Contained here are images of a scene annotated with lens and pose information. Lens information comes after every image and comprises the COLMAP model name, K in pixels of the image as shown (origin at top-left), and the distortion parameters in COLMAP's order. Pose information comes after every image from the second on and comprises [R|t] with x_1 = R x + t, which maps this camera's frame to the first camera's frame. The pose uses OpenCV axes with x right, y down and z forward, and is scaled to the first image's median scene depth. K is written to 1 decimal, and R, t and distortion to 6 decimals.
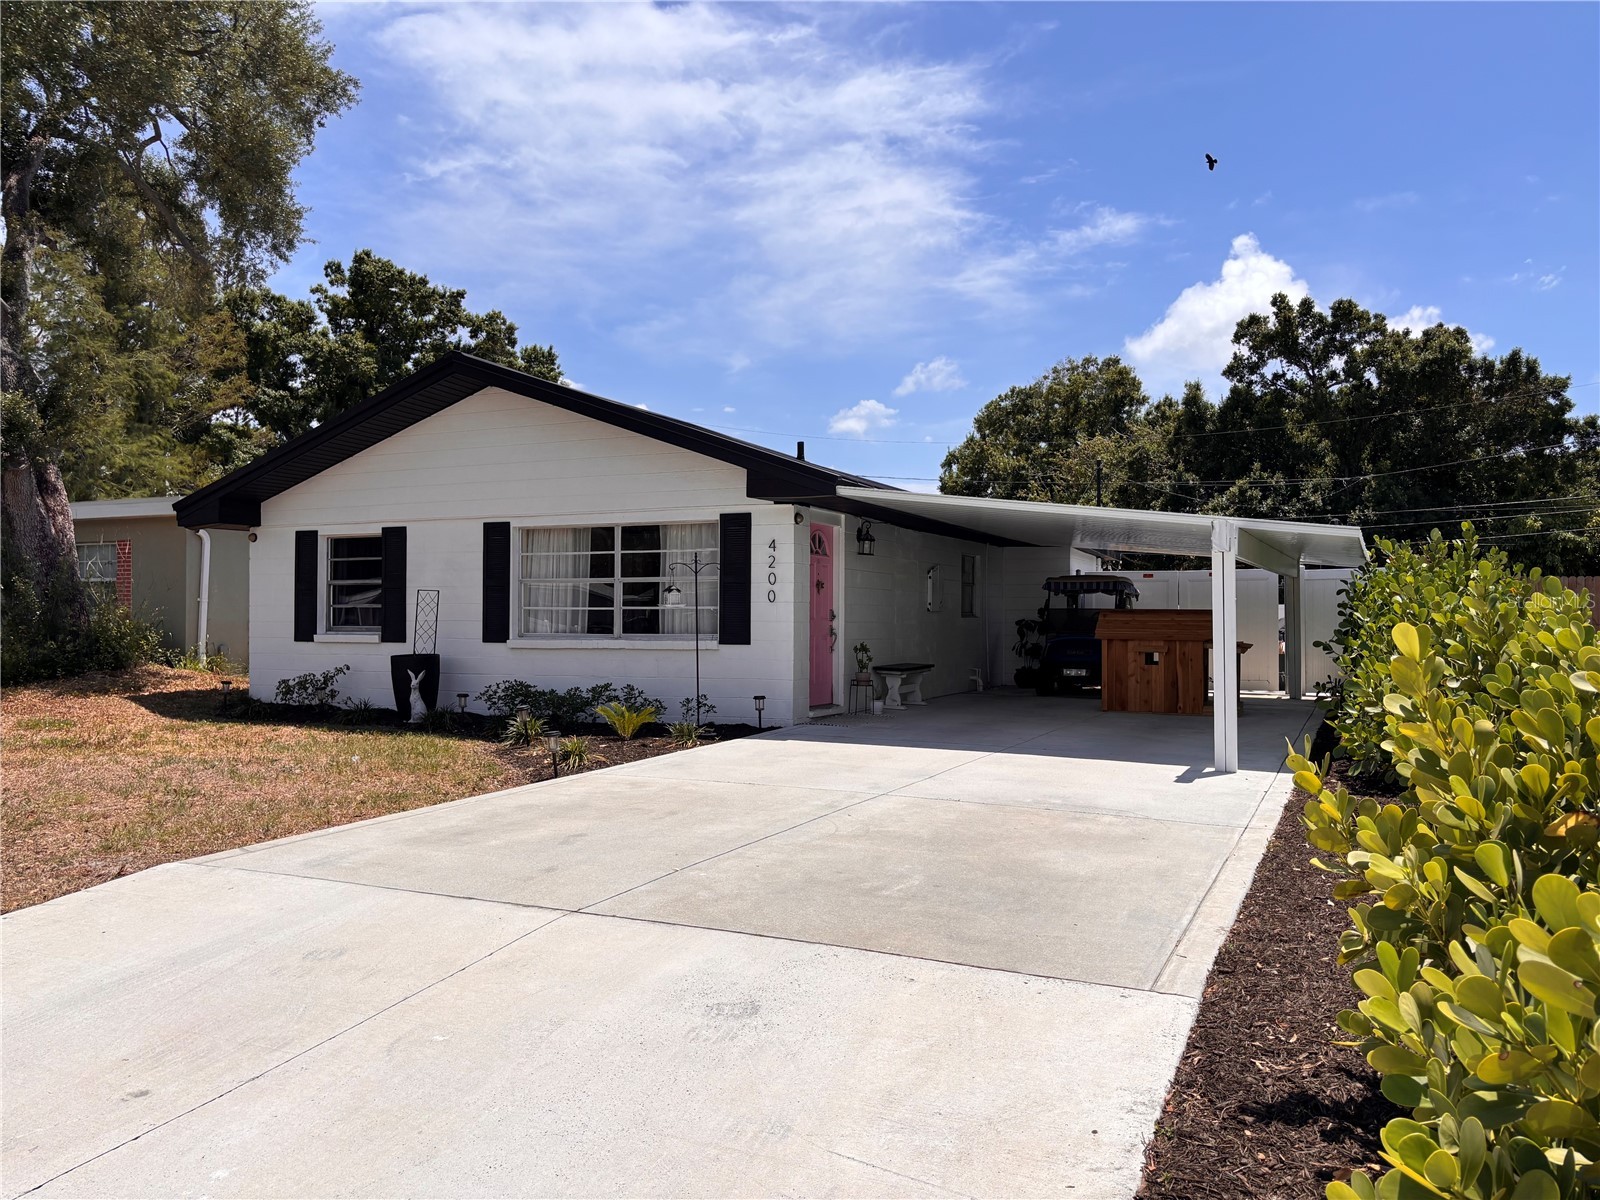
lens RADIAL K [[1149.6, 0, 855.1], [0, 1149.6, 612.3], [0, 0, 1]] dist [0.038778, -0.001840]
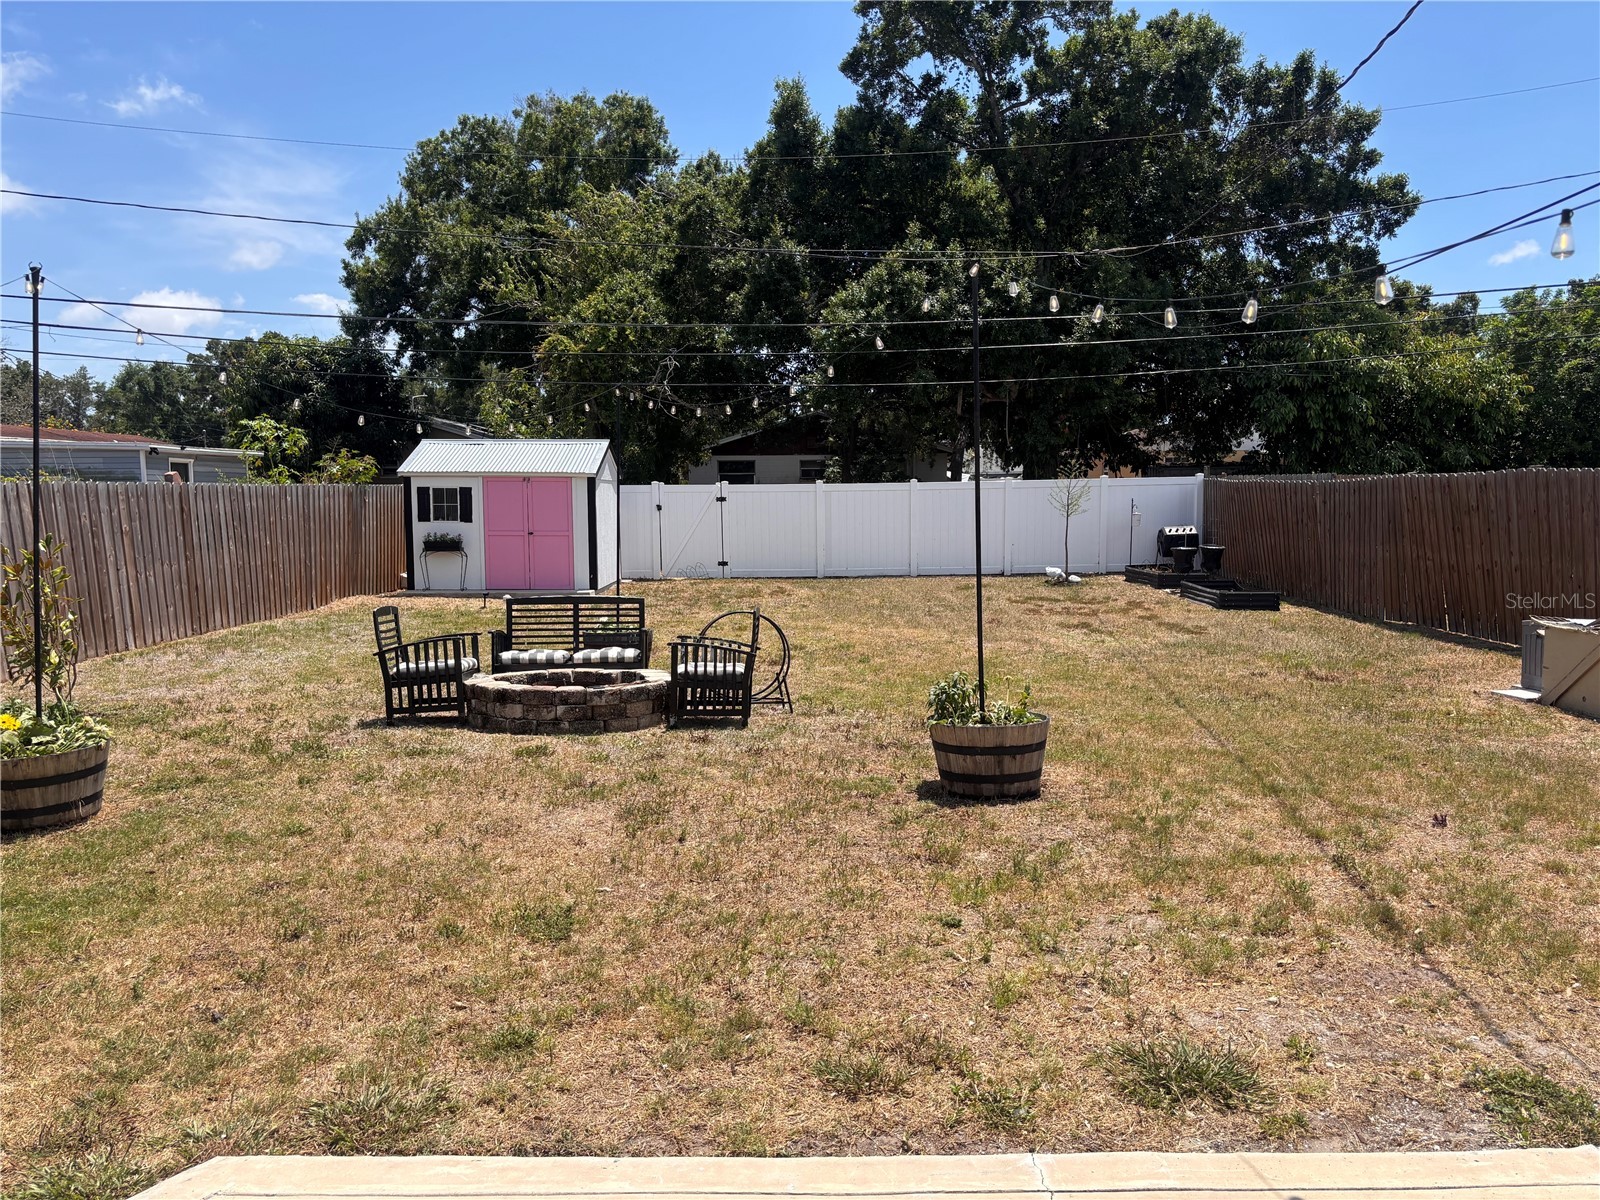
lens RADIAL K [[1149.6, 0, 804.3], [0, 1149.6, 604.5], [0, 0, 1]] dist [0.038778, -0.001840]
pose [[0.917993, -0.046319, 0.393882, 0.065683], [0.004952, 0.994418, 0.105399, -0.004530], [-0.396565, -0.094805, 0.913098, 0.465386]]
